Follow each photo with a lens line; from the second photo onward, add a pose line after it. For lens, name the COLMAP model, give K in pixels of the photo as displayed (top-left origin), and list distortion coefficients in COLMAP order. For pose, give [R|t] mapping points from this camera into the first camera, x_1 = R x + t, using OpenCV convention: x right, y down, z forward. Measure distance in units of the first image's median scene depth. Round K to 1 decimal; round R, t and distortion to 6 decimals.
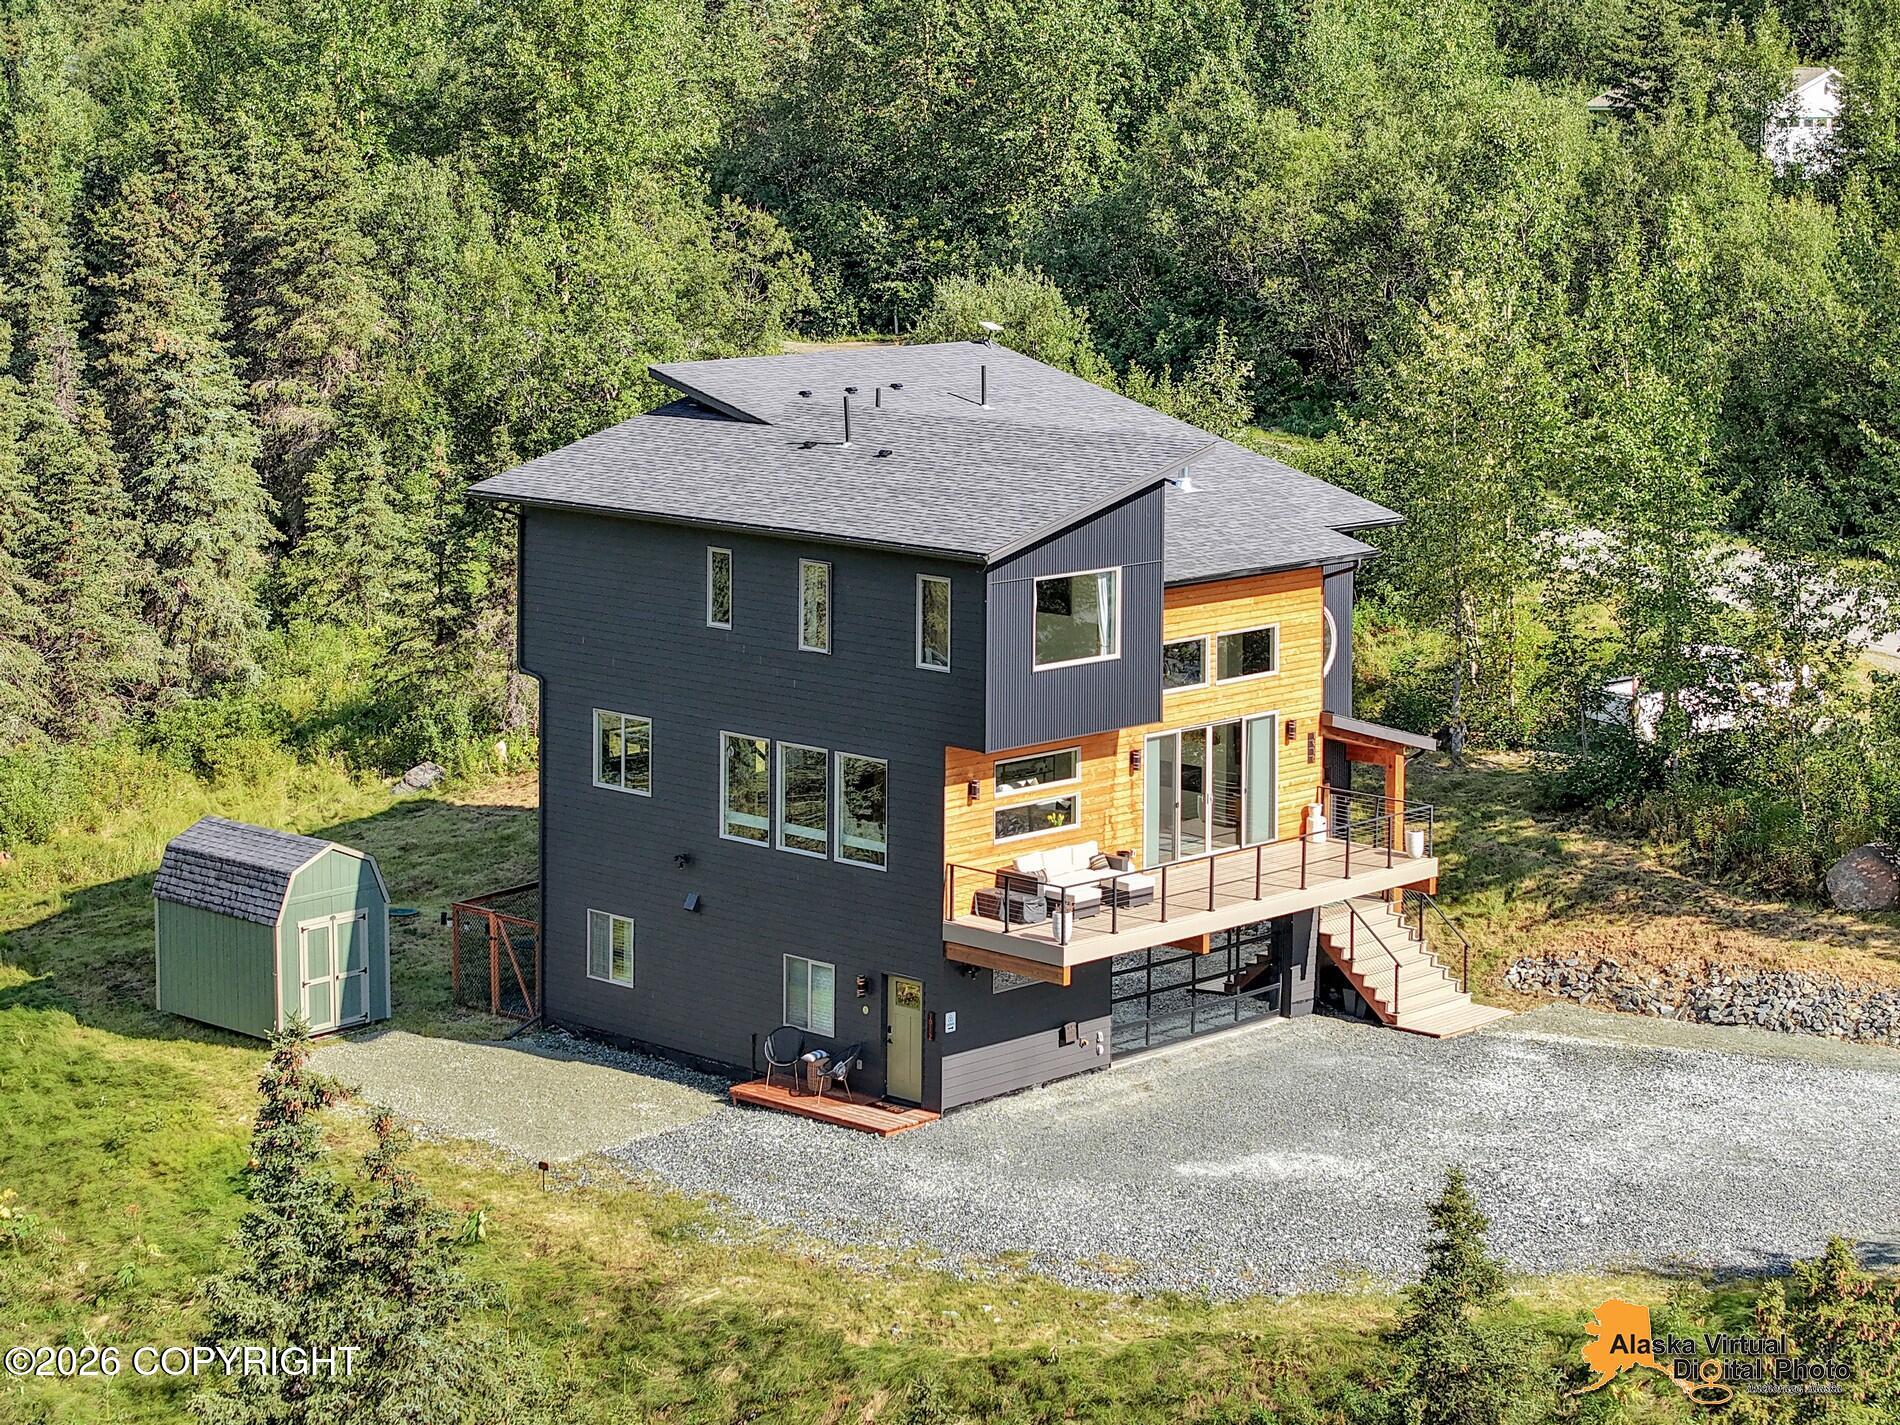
lens RADIAL K [[4087.0, 0, 941.6], [0, 4087.0, 714.6], [0, 0, 1]] dist [-0.258164, 0.000000]
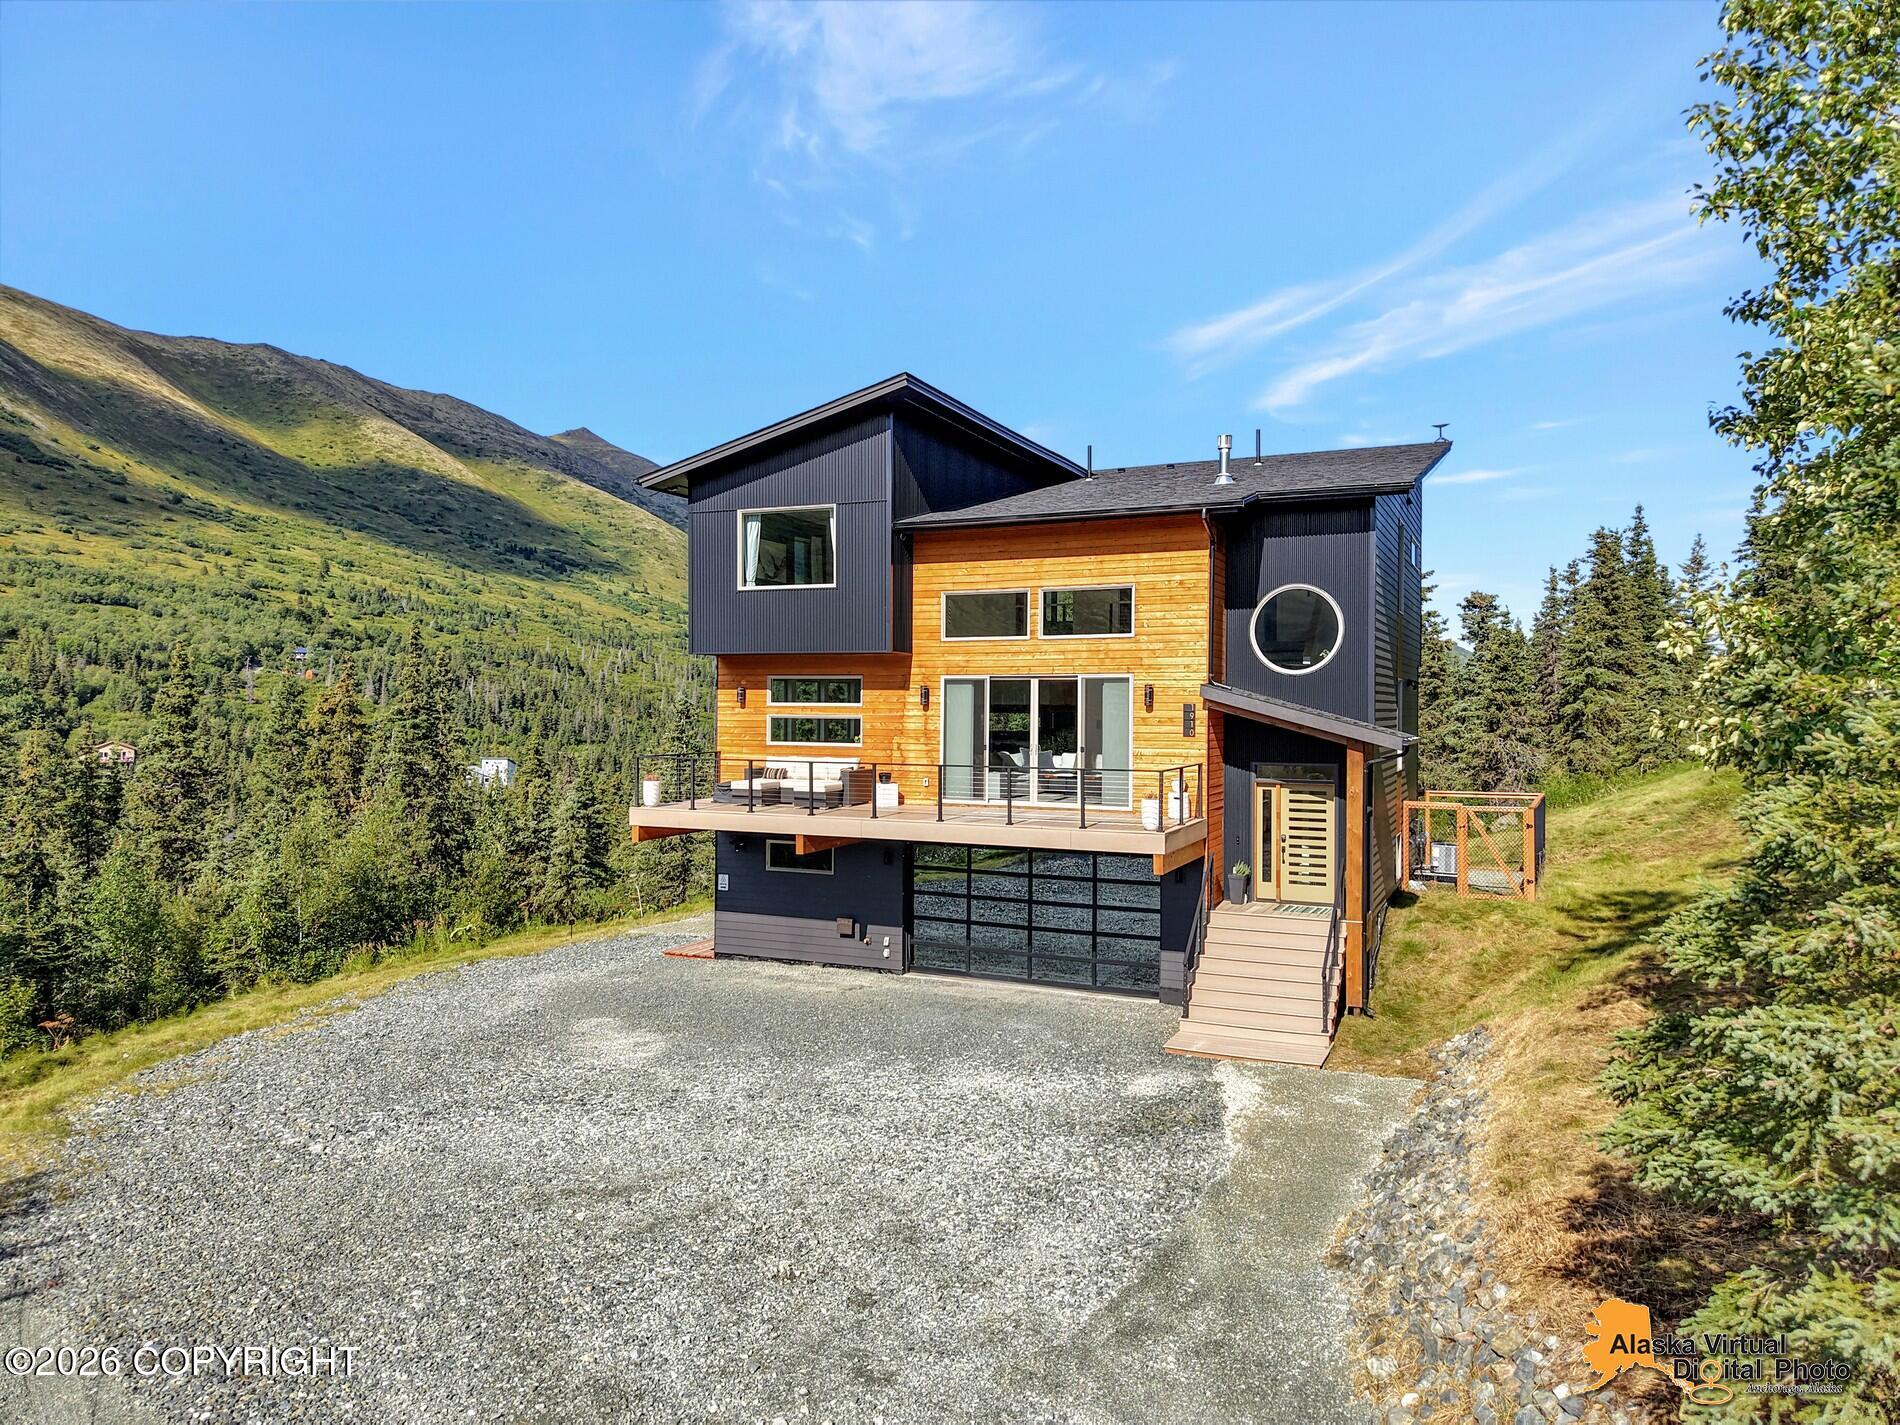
lens RADIAL K [[1261.0, 0, 953.4], [0, 1261.0, 750.9], [0, 0, 1]] dist [-0.005794, -0.001564]
pose [[0.301492, 0.027819, -0.953063, 0.353391], [-0.156702, 0.987428, -0.020749, 0.029804], [0.940504, 0.155603, 0.302061, 0.857206]]
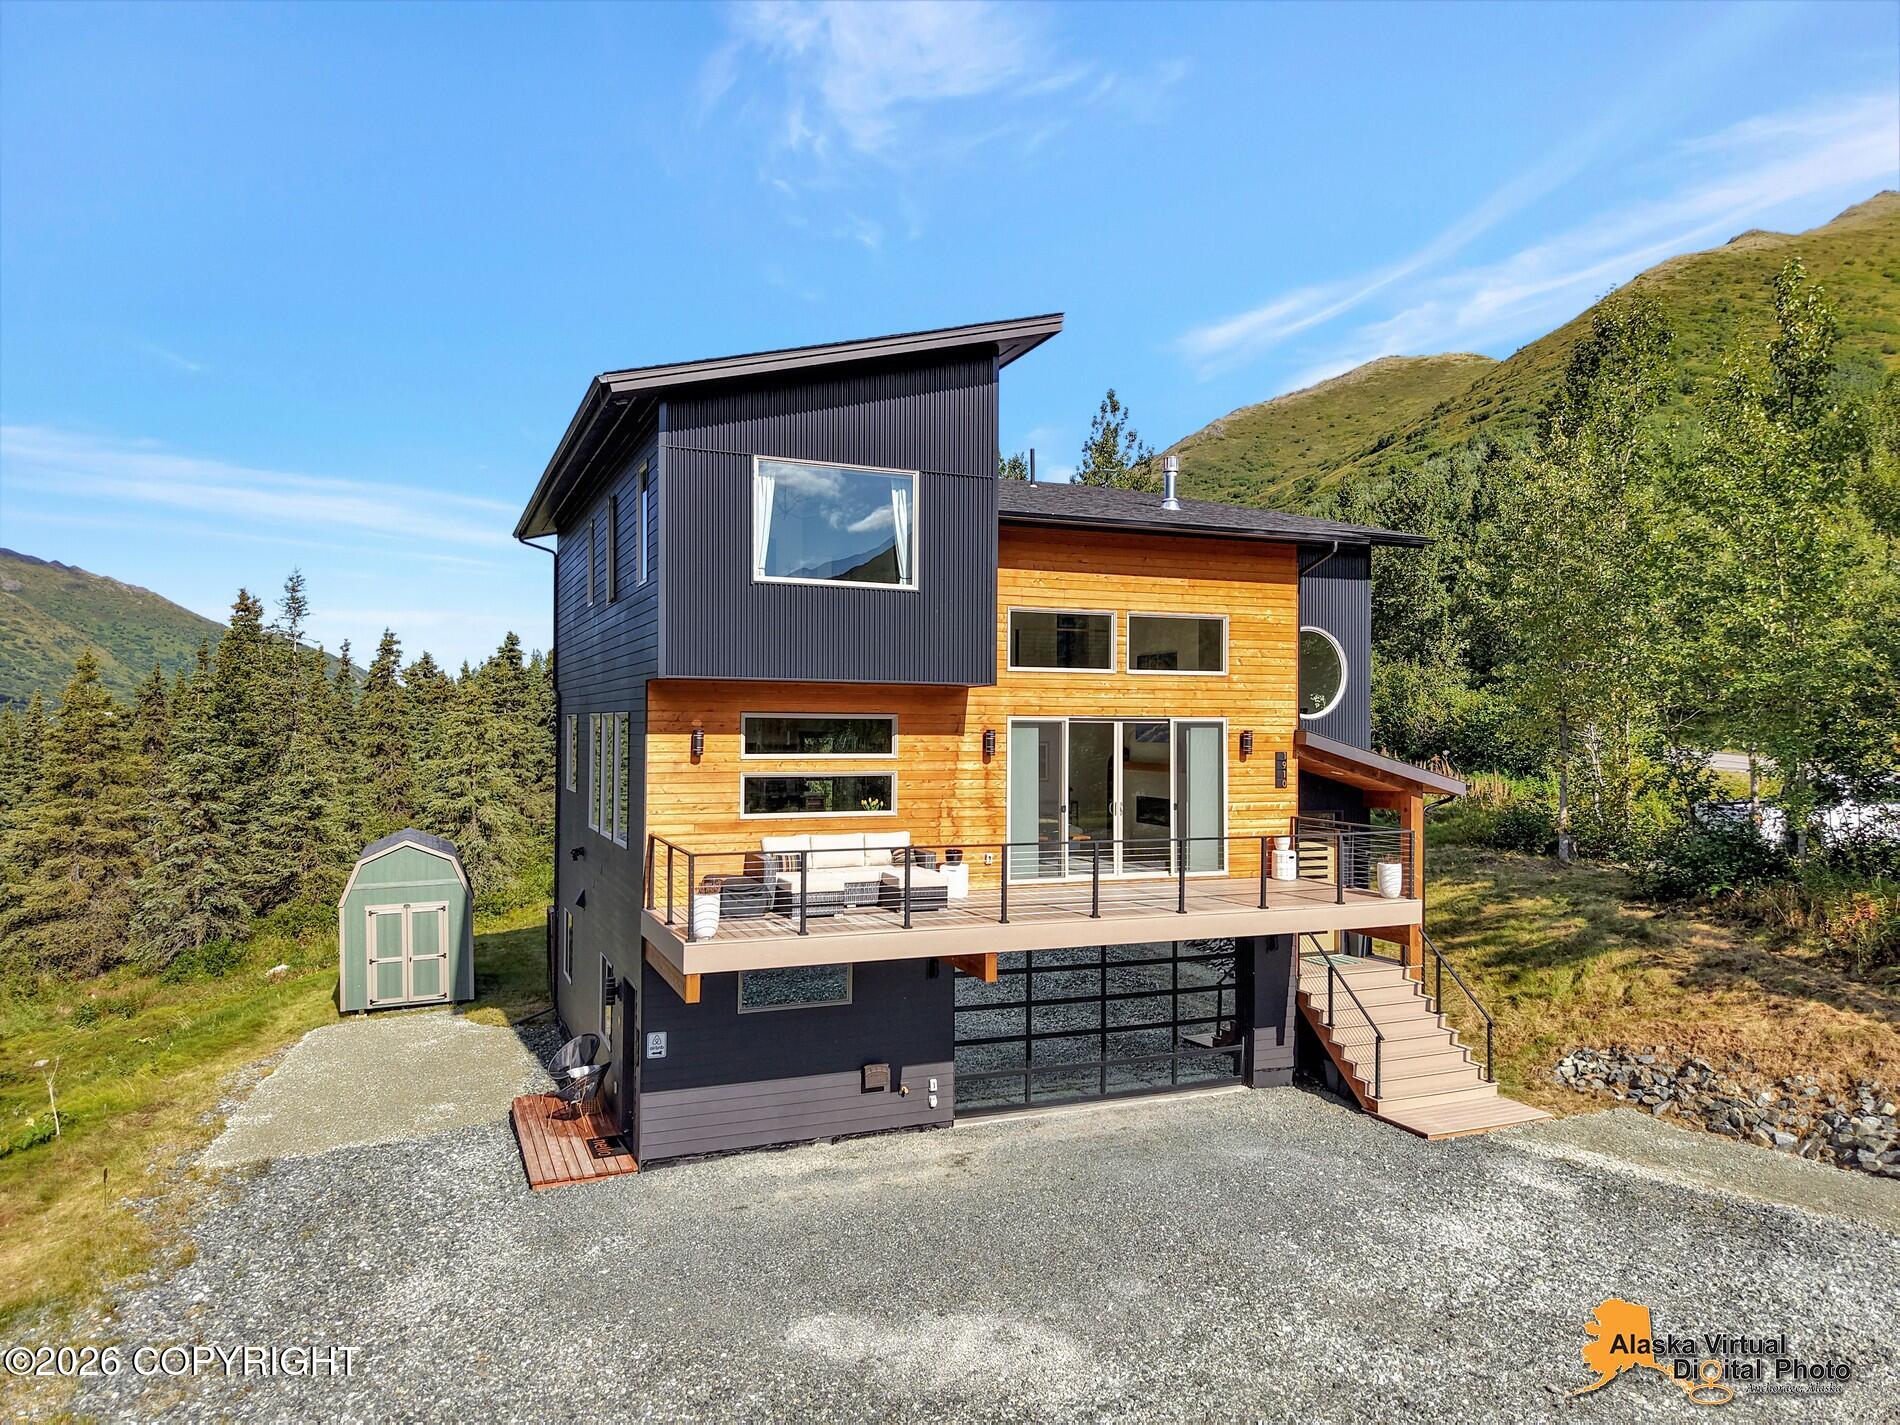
lens RADIAL K [[1261.0, 0, 929.7], [0, 1261.0, 753.2], [0, 0, 1]] dist [-0.005794, -0.001564]
pose [[0.906520, 0.003737, -0.422146, 0.135390], [-0.065807, 0.988988, -0.132560, 0.044651], [0.417002, 0.147948, 0.896784, 0.726825]]
